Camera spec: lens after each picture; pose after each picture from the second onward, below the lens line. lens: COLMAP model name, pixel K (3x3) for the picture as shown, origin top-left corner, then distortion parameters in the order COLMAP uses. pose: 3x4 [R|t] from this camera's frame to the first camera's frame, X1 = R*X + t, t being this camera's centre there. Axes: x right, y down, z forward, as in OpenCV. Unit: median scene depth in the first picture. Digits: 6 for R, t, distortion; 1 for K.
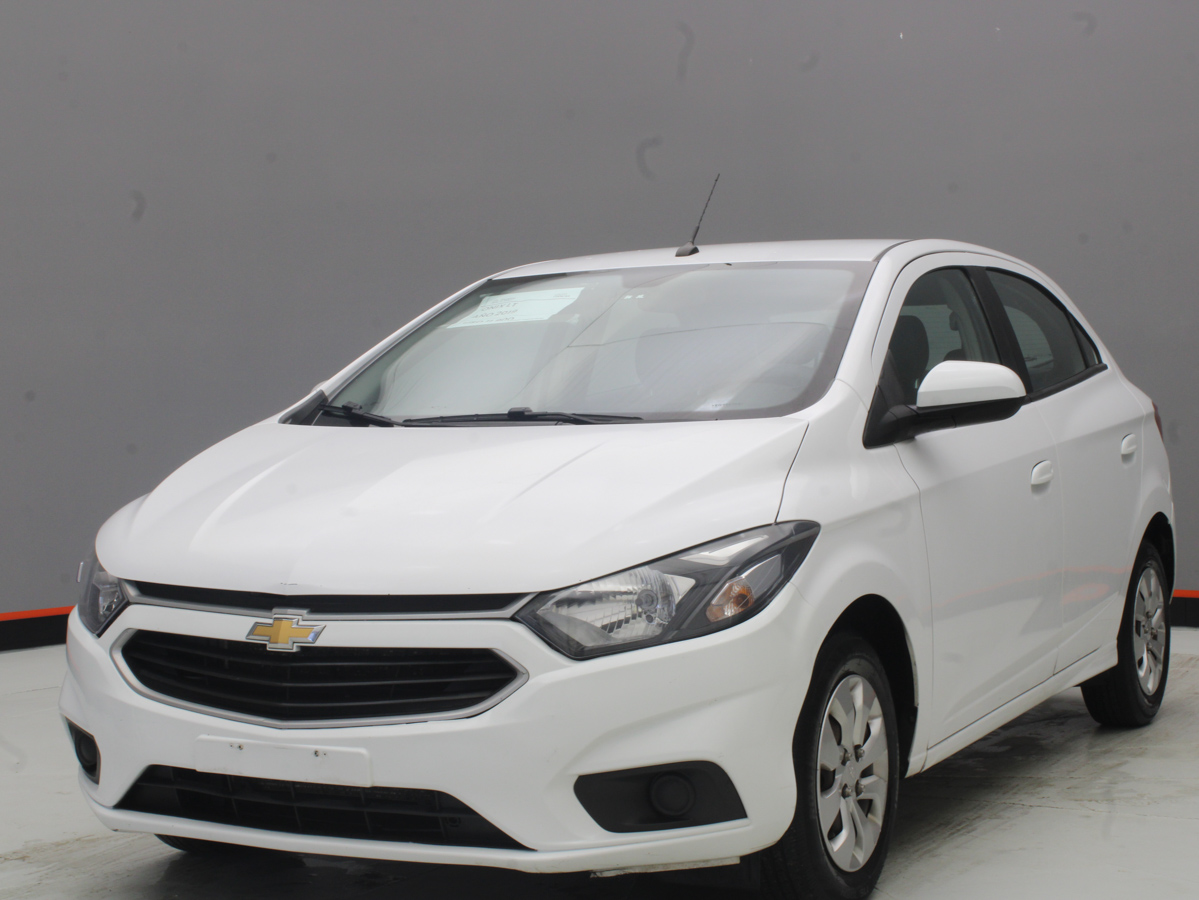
lens RADIAL K [[2053.5, 0, 592.7], [0, 2053.5, 446.3], [0, 0, 1]] dist [-0.025509, 0.000000]
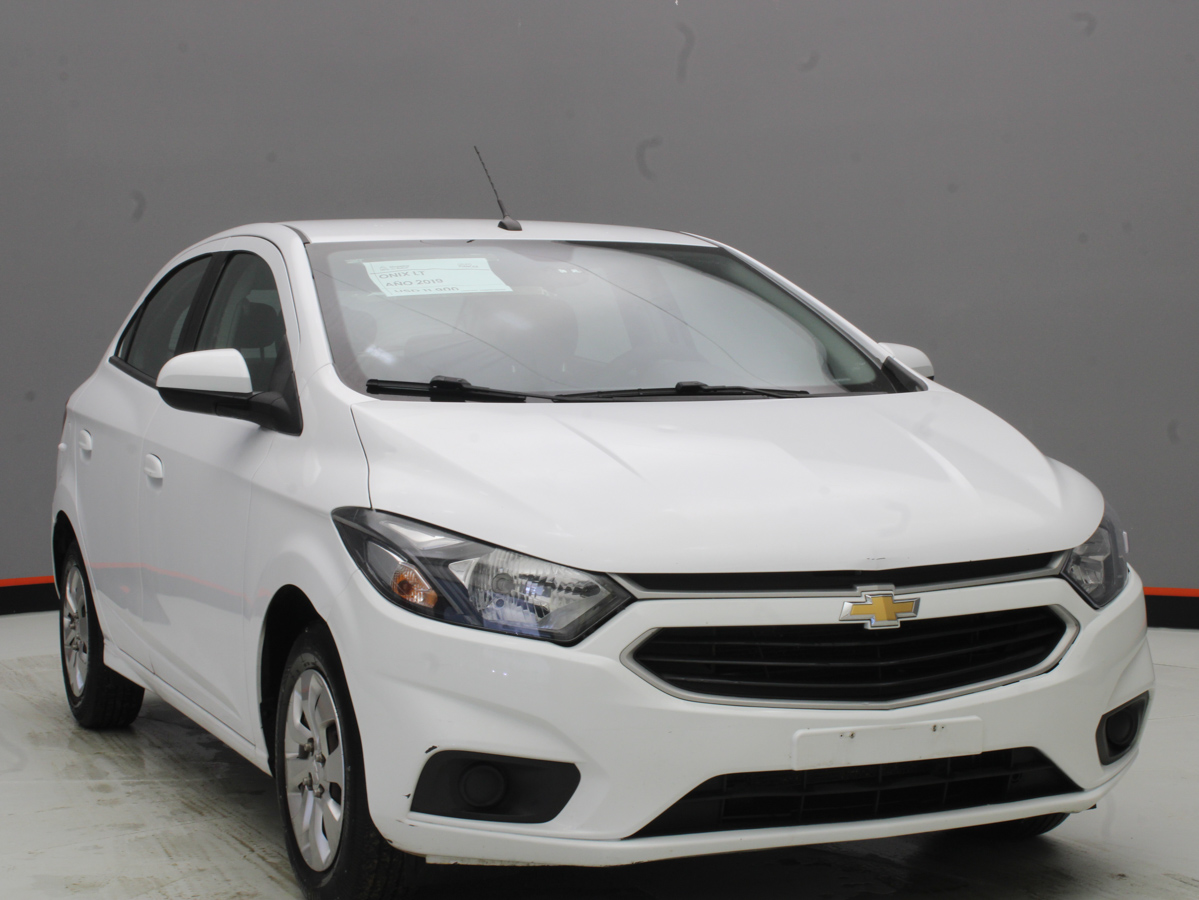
lens RADIAL K [[2174.7, 0, 604.3], [0, 2174.7, 447.6], [0, 0, 1]] dist [-0.055149, 0.000000]
pose [[0.627385, -0.014418, 0.778576, -0.960922], [0.020709, 0.999784, 0.001827, 0.010465], [-0.778434, 0.014977, 0.627548, 0.439170]]
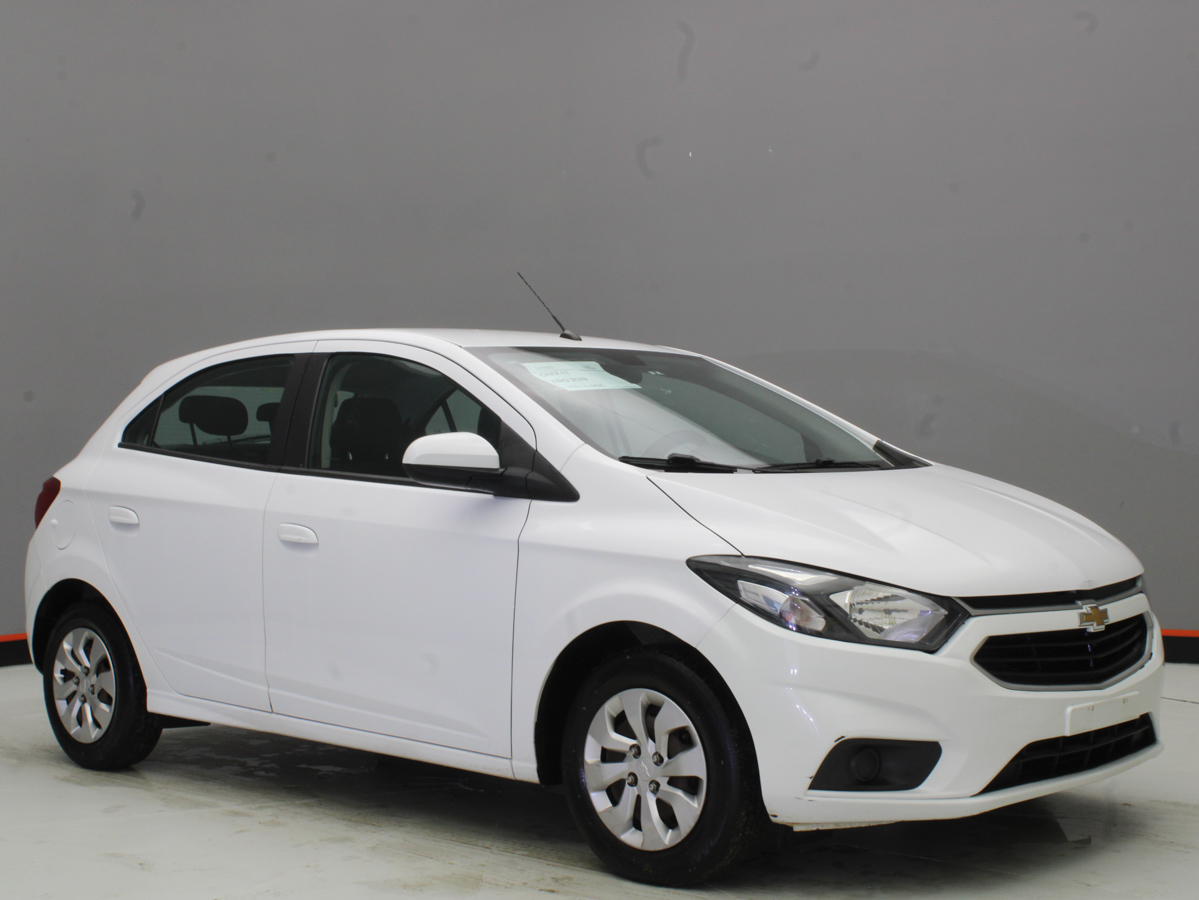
lens RADIAL K [[1779.0, 0, 602.3], [0, 1779.0, 447.1], [0, 0, 1]] dist [-0.059932, 0.000000]
pose [[0.274859, 0.020352, 0.961269, -1.270298], [0.036871, 0.998817, -0.031690, 0.004793], [-0.960777, 0.044153, 0.273783, 0.933576]]
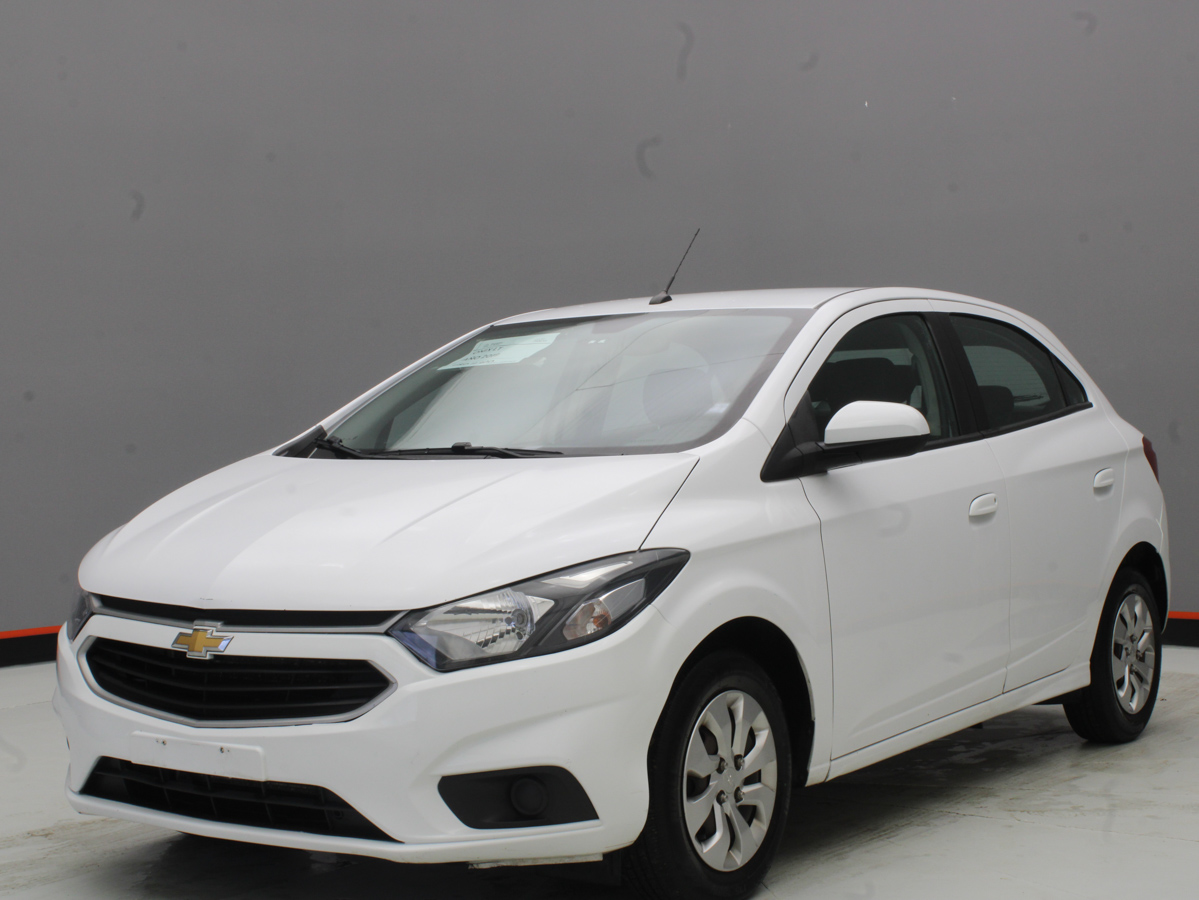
lens RADIAL K [[1877.3, 0, 597.6], [0, 1877.3, 452.3], [0, 0, 1]] dist [-0.043636, 0.000000]
pose [[0.992299, 0.004982, -0.123765, 0.182635], [-0.006223, 0.999934, -0.009644, -0.004834], [0.123708, 0.010340, 0.992265, 0.003174]]
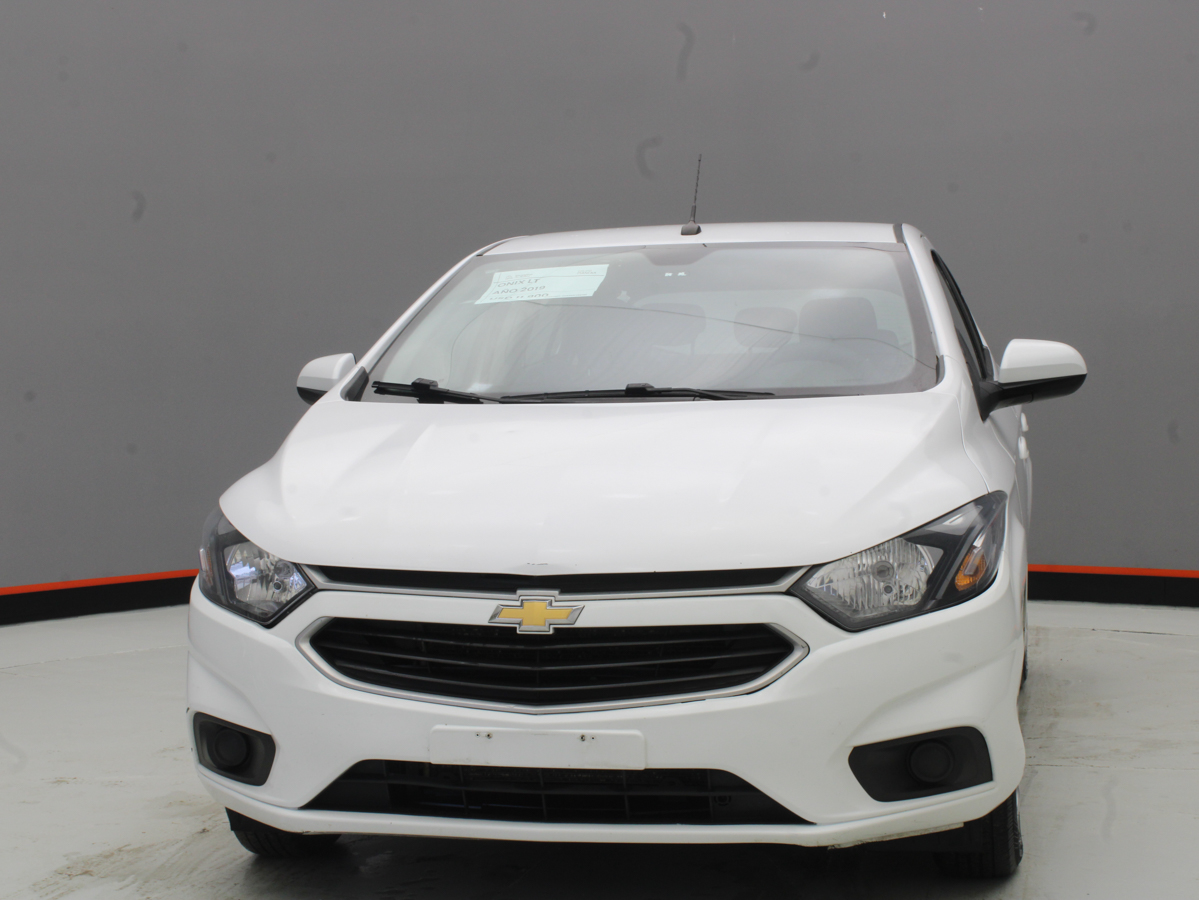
lens RADIAL K [[2053.5, 0, 600.8], [0, 2053.5, 453.0], [0, 0, 1]] dist [-0.025509, 0.000000]
pose [[0.961688, -0.007660, 0.274039, -0.362635], [0.005721, 0.999953, 0.007873, 0.007410], [-0.274086, -0.006003, 0.961686, 0.063955]]
